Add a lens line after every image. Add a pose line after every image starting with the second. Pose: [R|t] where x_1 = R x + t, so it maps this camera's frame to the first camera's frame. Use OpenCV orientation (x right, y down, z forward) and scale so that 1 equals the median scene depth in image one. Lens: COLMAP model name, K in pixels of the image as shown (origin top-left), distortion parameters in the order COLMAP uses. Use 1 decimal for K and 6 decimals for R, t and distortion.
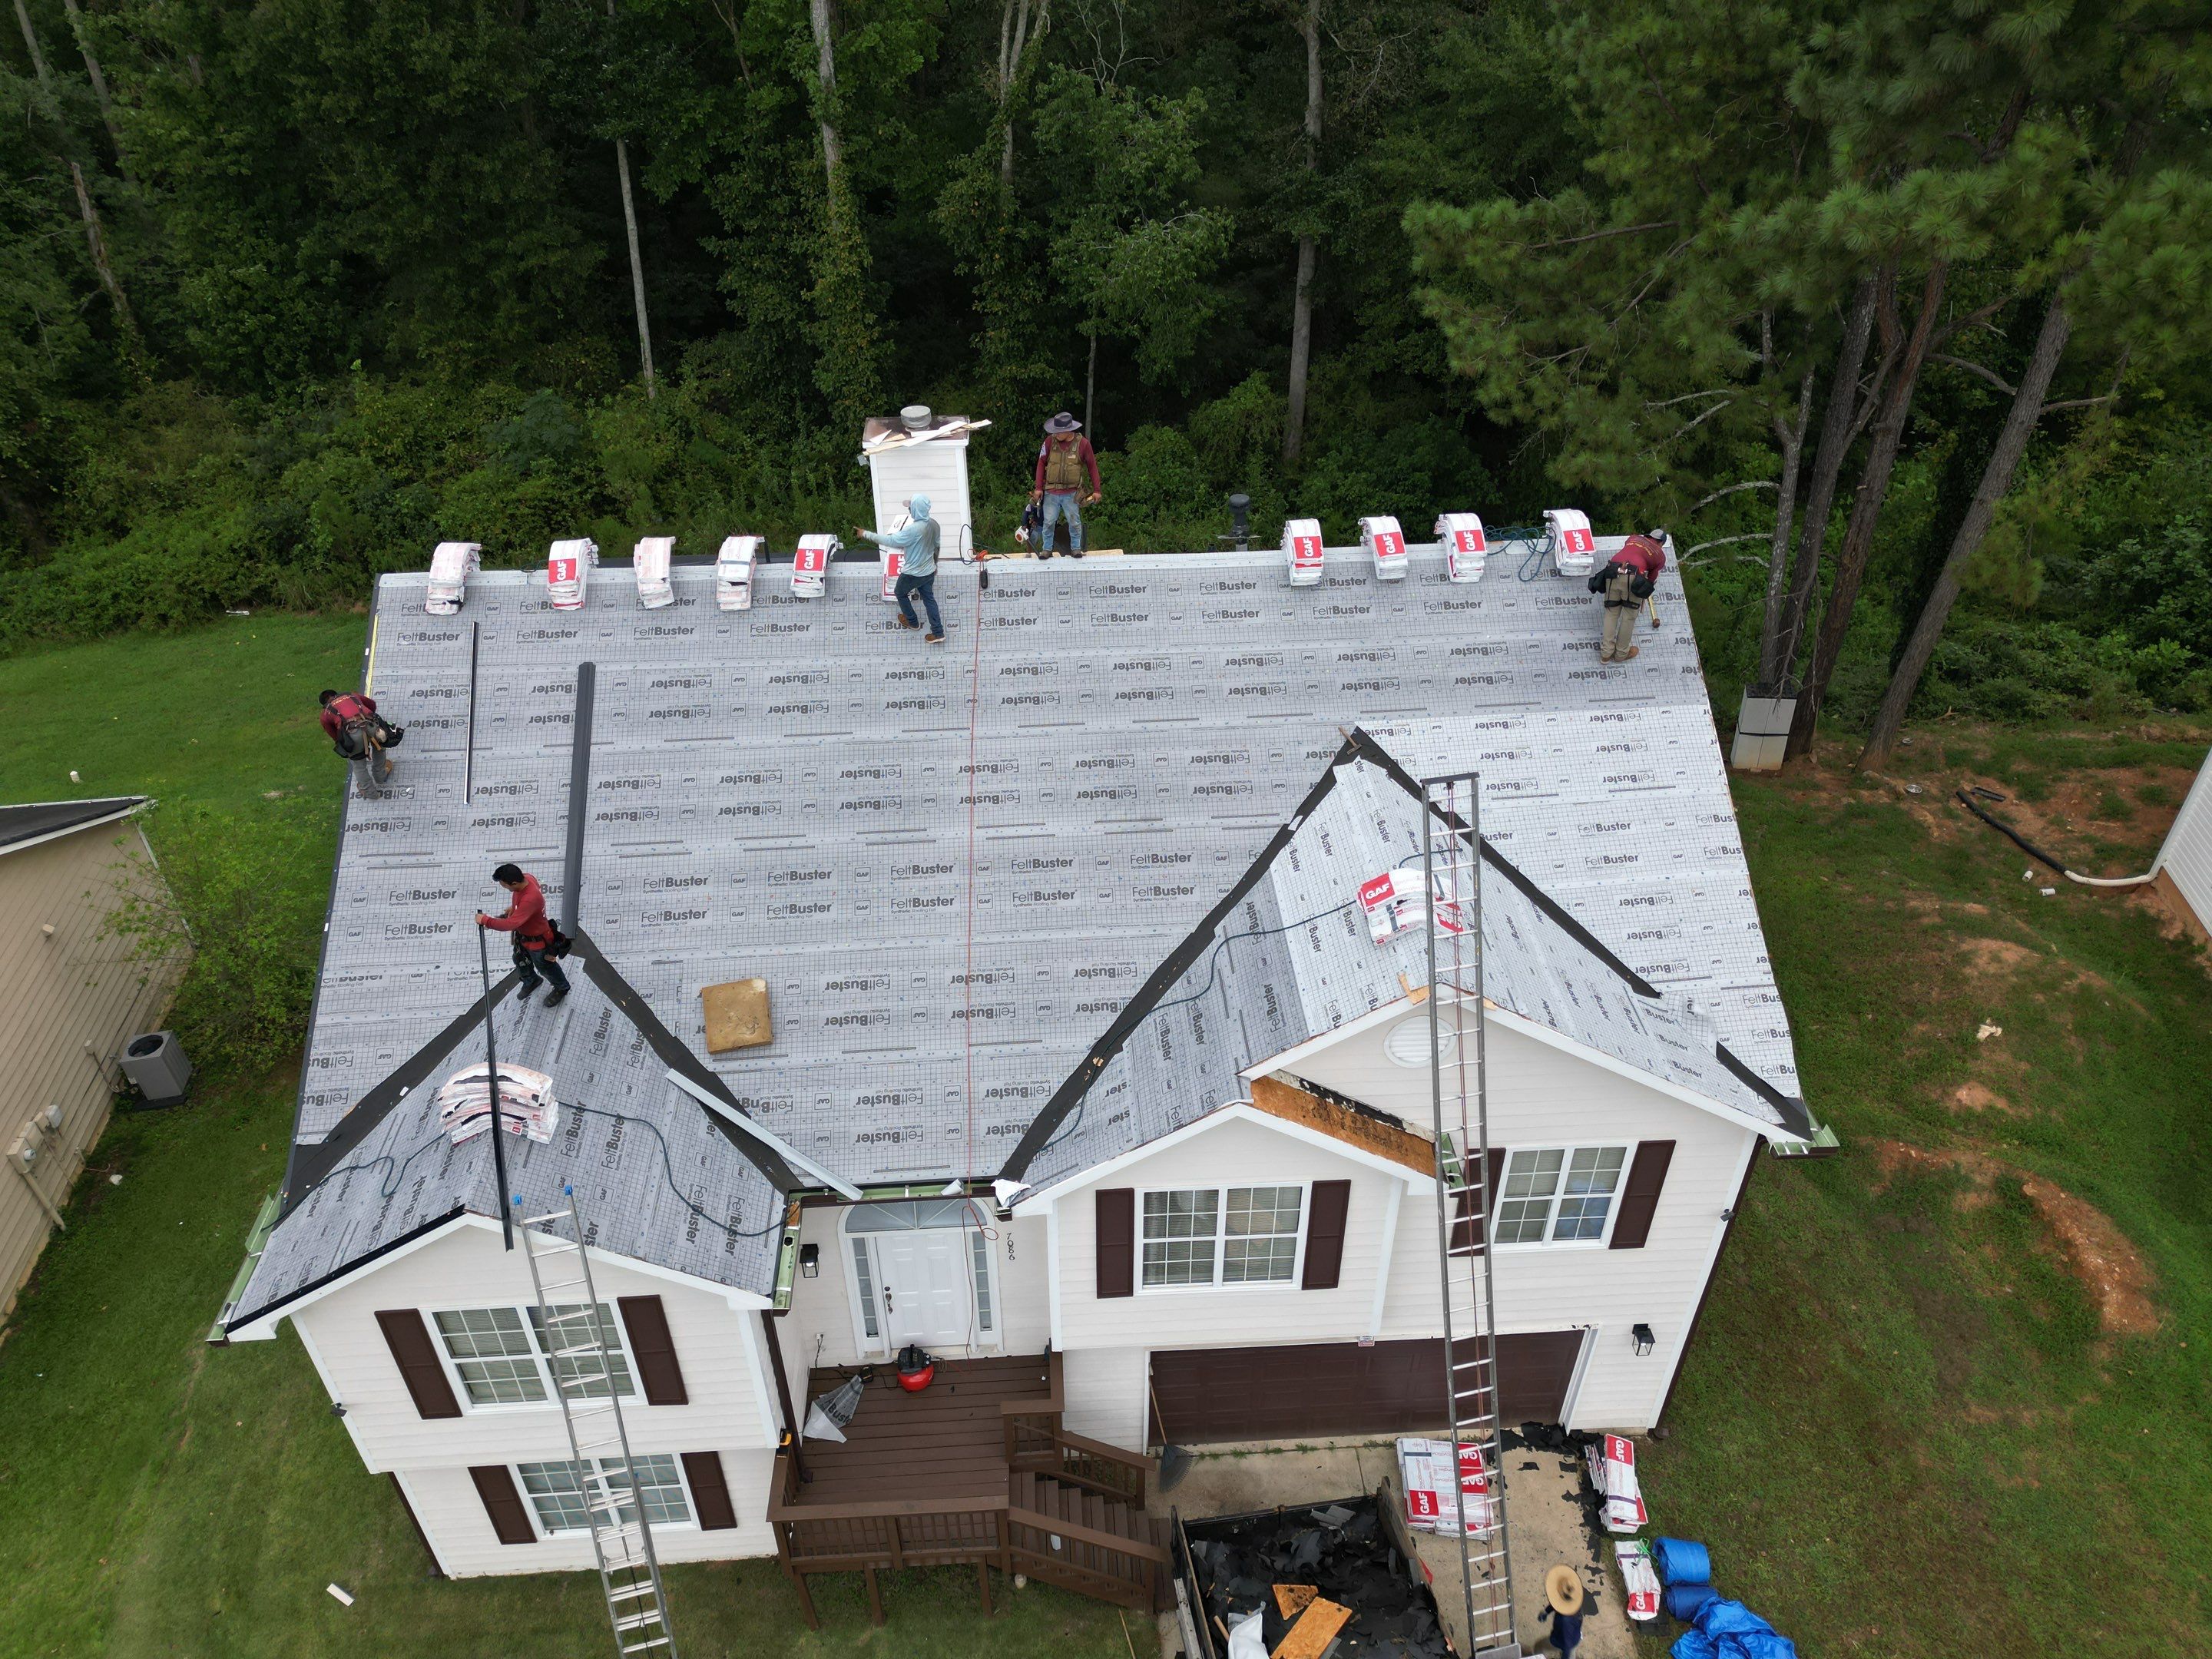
lens RADIAL K [[1544.4, 0, 1106.0], [0, 1544.4, 829.5], [0, 0, 1]] dist [0.042980, -0.030956]
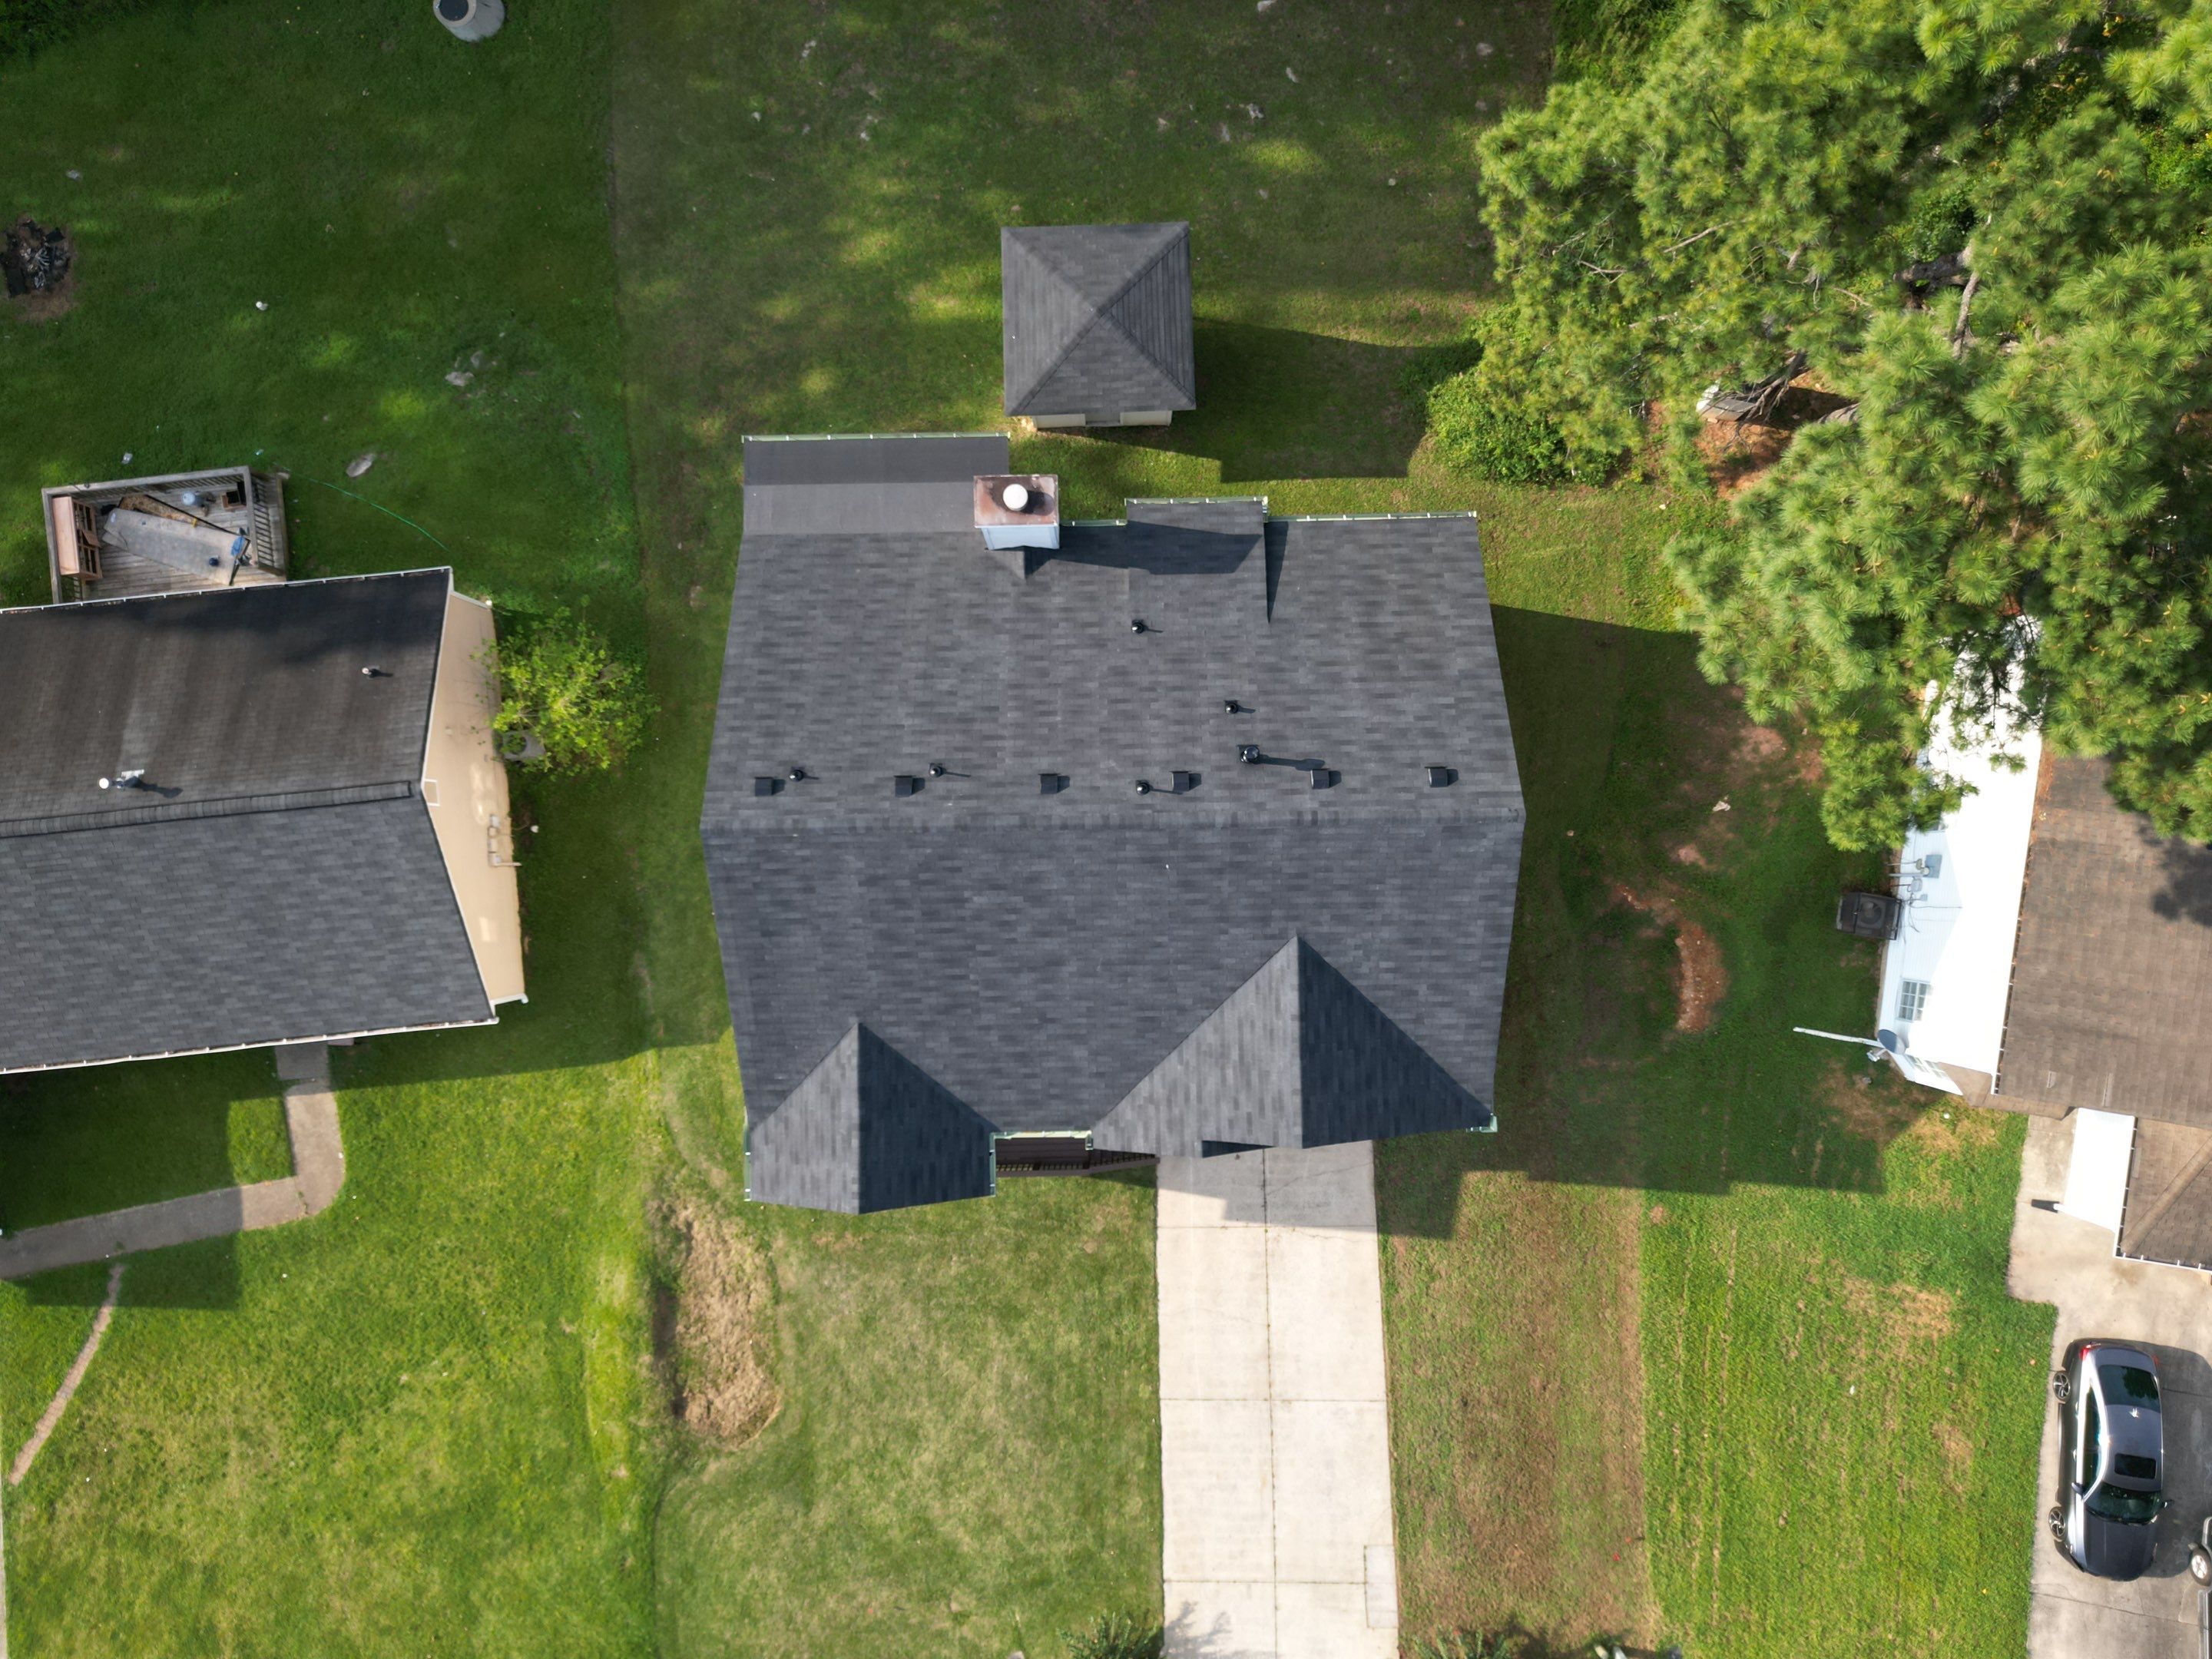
lens RADIAL K [[1544.4, 0, 1106.0], [0, 1544.4, 829.5], [0, 0, 1]] dist [0.042980, -0.030956]
pose [[0.999135, 0.041578, -0.000890, -0.047605], [-0.025387, 0.626752, 0.778806, -1.339033], [0.032939, -0.778109, 0.627265, 0.007693]]
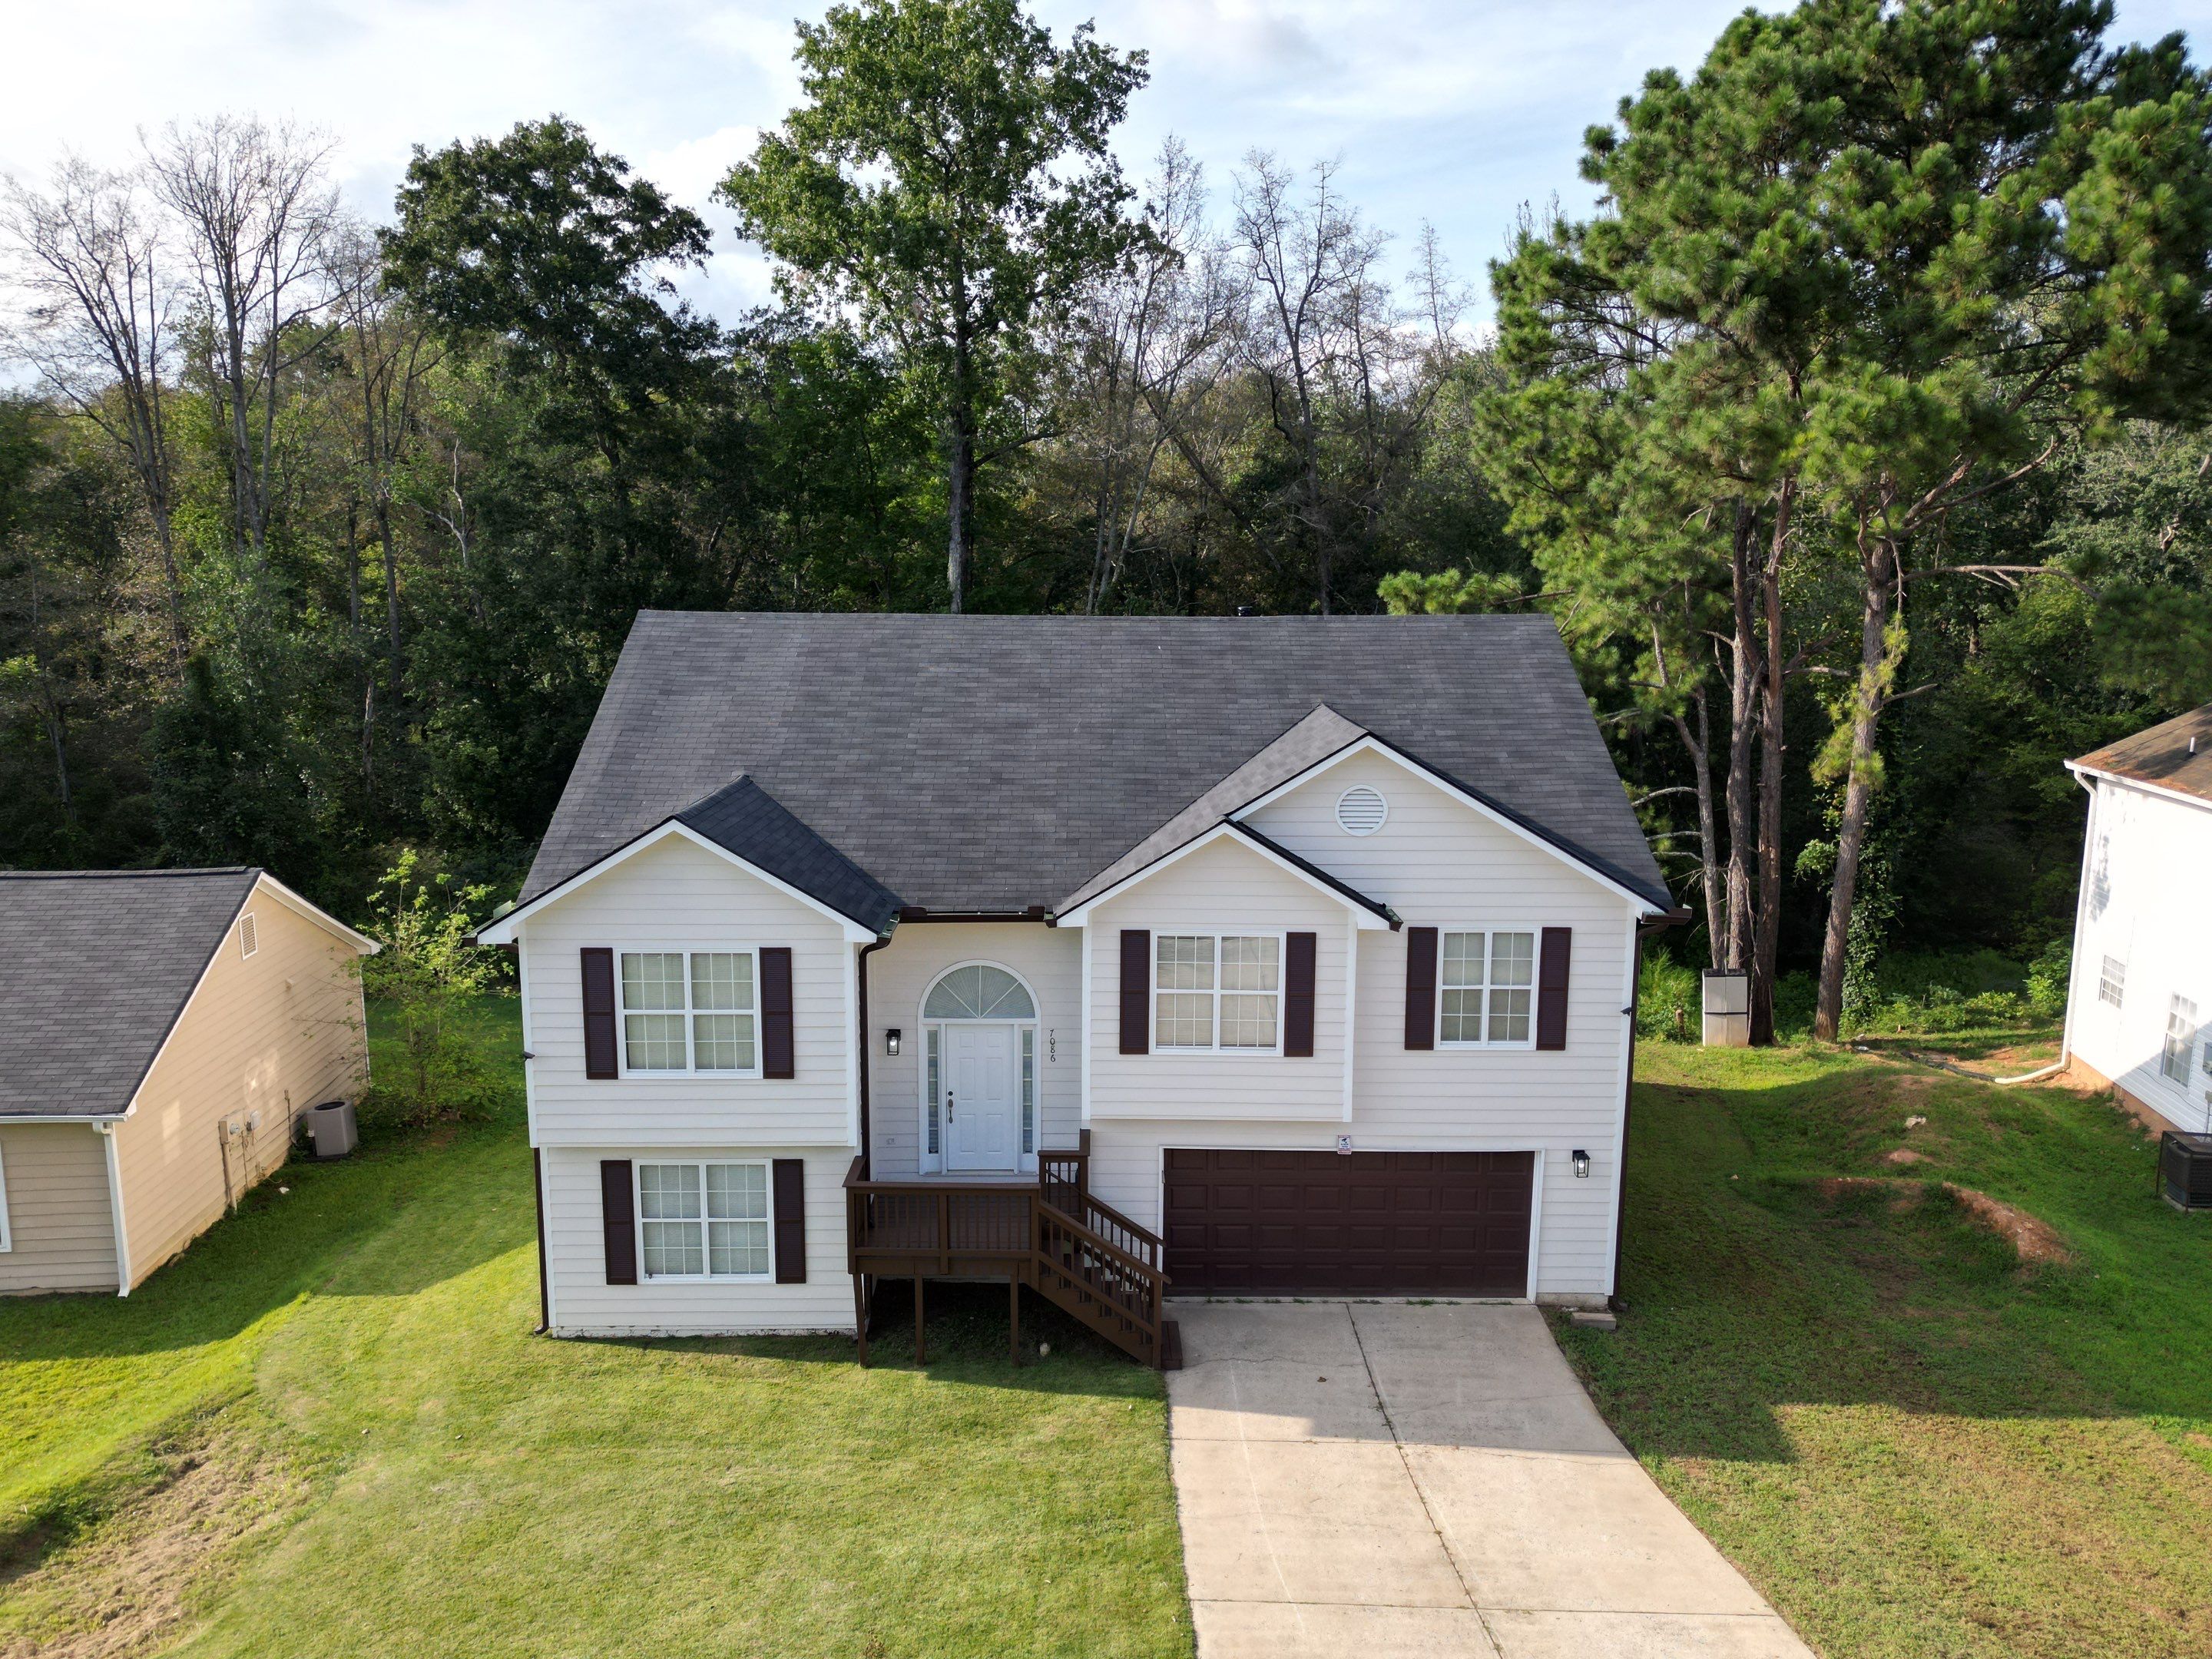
lens RADIAL K [[1544.4, 0, 1106.0], [0, 1544.4, 829.5], [0, 0, 1]] dist [0.042980, -0.030956]
pose [[0.998664, 0.018319, -0.048319, 0.035217], [-0.038187, 0.891596, -0.451218, 0.619857], [0.034815, 0.452460, 0.891105, -0.171912]]
